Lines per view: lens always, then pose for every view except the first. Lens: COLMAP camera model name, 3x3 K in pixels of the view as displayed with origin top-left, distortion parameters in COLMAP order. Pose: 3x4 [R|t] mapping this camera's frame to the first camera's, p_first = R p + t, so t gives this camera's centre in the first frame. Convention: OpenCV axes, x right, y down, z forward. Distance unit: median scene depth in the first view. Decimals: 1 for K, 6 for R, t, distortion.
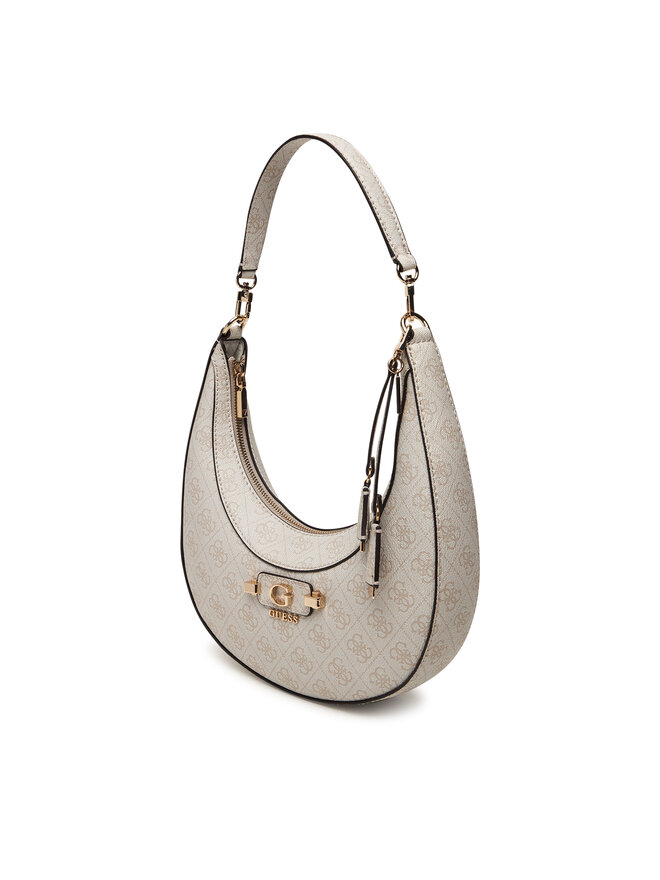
lens RADIAL K [[1489.6, 0, 330.0], [0, 1489.6, 440.0], [0, 0, 1]] dist [-0.103656, -0.066104]
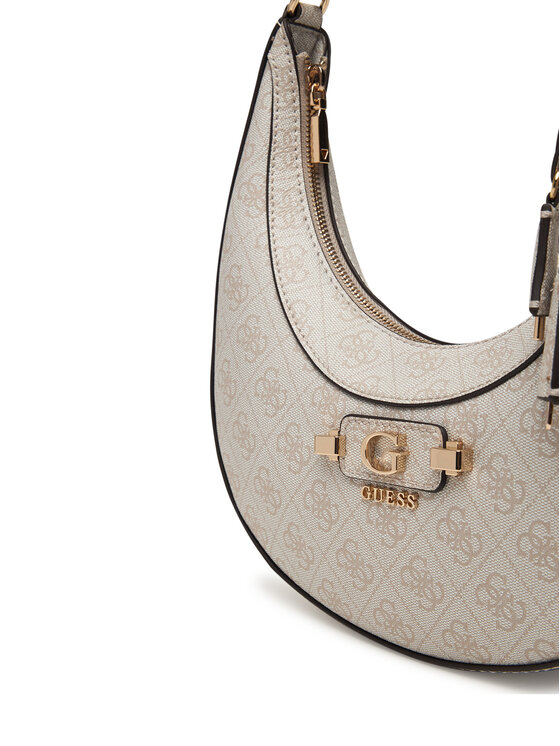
lens RADIAL K [[1262.7, 0, 280.0], [0, 1262.7, 373.0], [0, 0, 1]] dist [-0.103656, -0.066104]
pose [[0.993466, 0.012221, -0.113469, -0.018726], [-0.023655, 0.994709, -0.099973, 0.116682], [0.111647, 0.102004, 0.988499, 0.539351]]
